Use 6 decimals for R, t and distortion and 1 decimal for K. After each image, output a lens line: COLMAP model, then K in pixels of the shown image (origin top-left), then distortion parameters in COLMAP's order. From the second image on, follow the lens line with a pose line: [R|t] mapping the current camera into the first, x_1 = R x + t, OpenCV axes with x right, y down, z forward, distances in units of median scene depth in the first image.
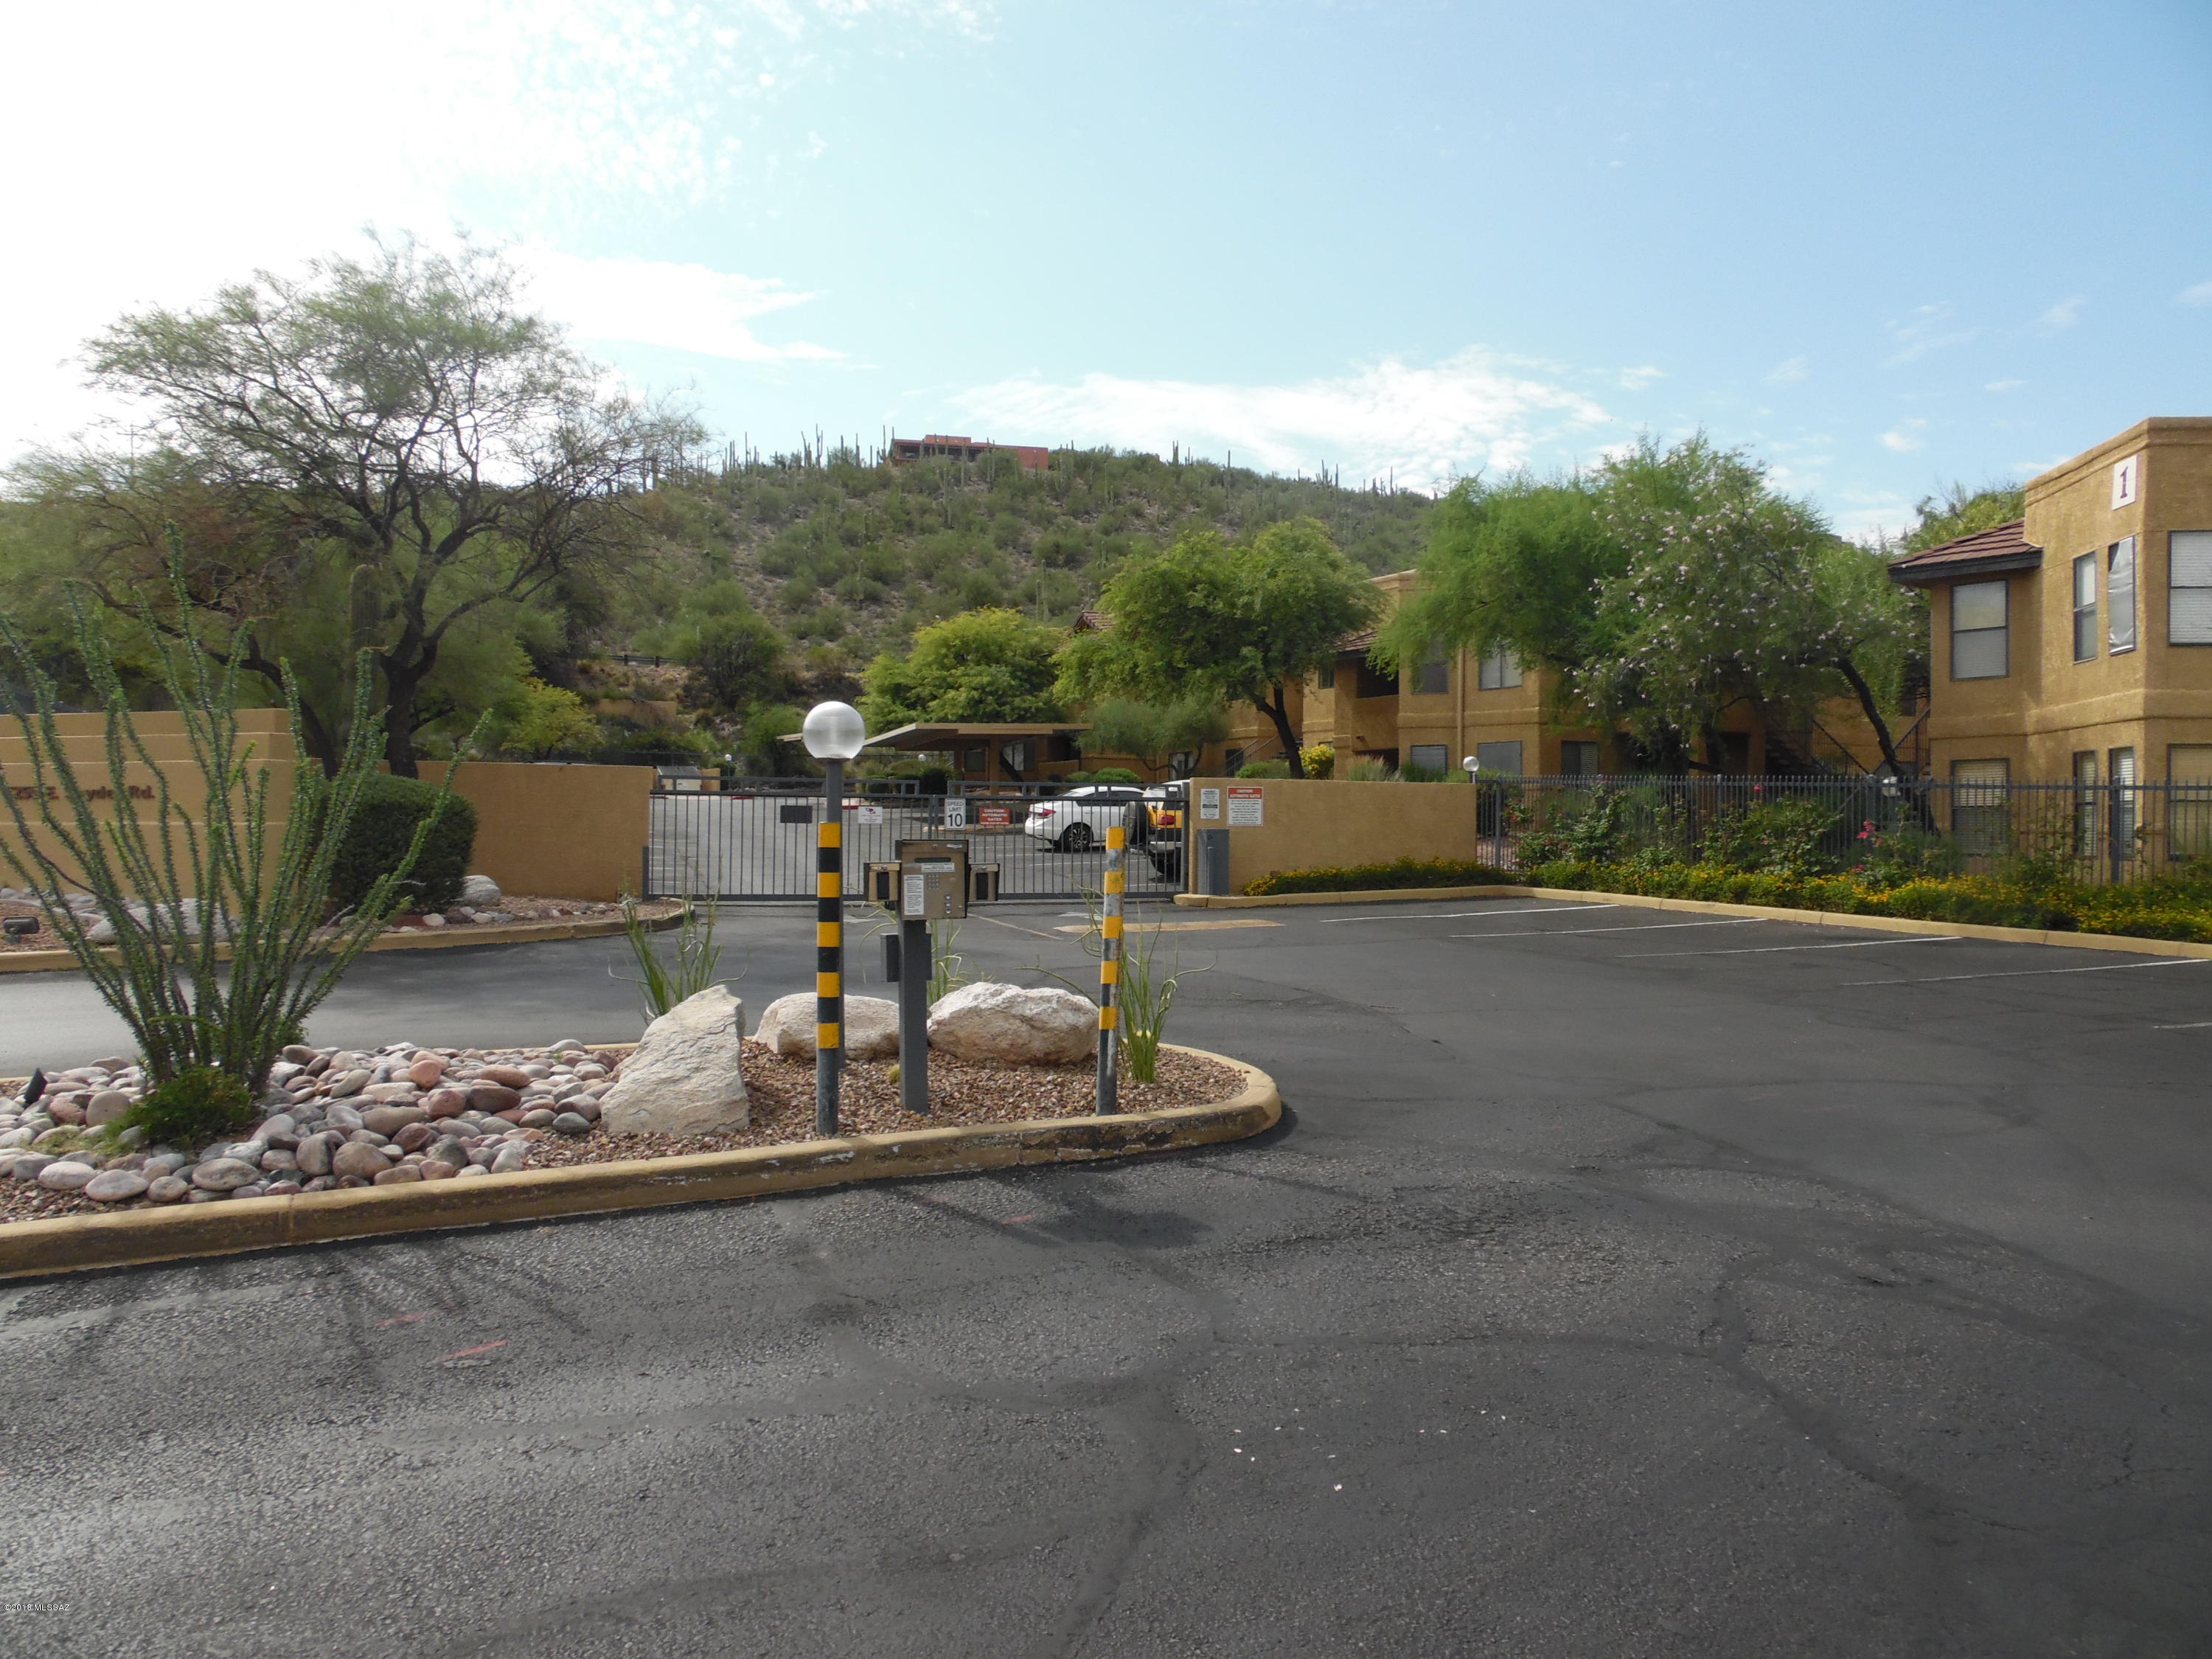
lens RADIAL K [[1678.1, 0, 1106.1], [0, 1678.1, 823.2], [0, 0, 1]] dist [-0.020957, 0.056699]
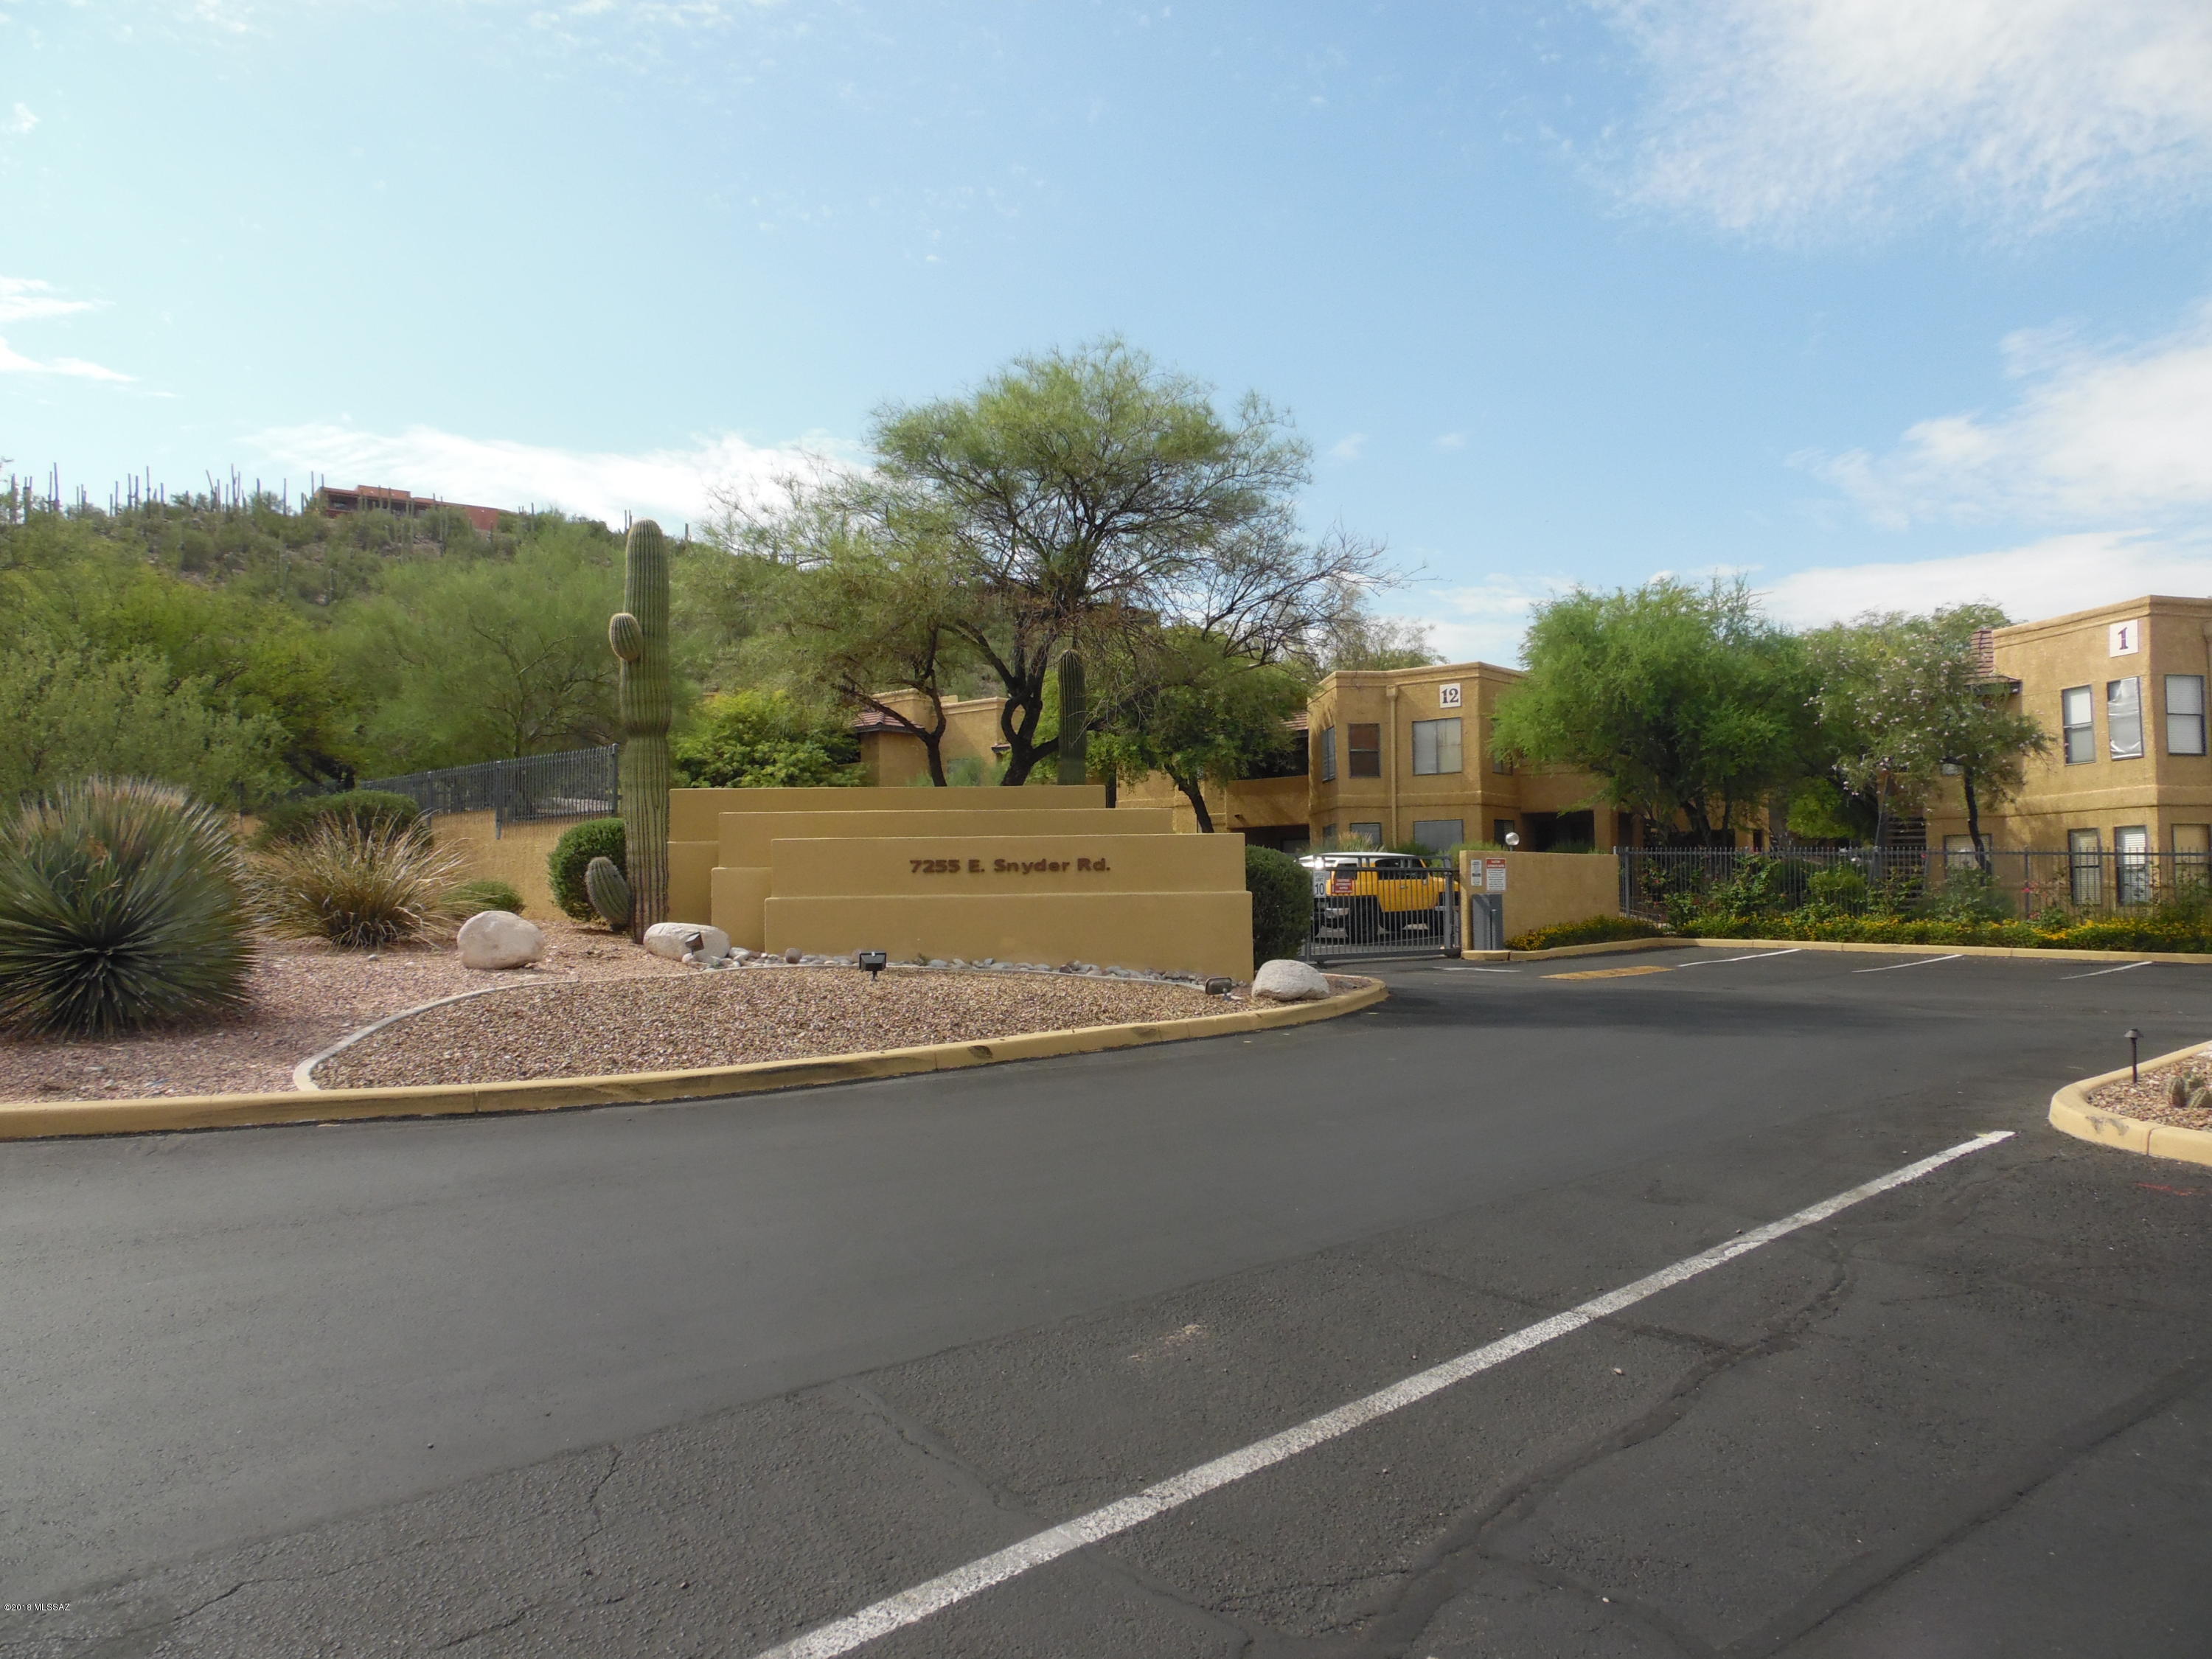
lens RADIAL K [[1678.1, 0, 1111.3], [0, 1678.1, 841.6], [0, 0, 1]] dist [-0.020957, 0.056699]
pose [[0.931107, -0.002569, 0.364736, -0.652062], [0.015345, 0.999366, -0.032133, 0.000029], [-0.364422, 0.035516, 0.930556, 0.004012]]
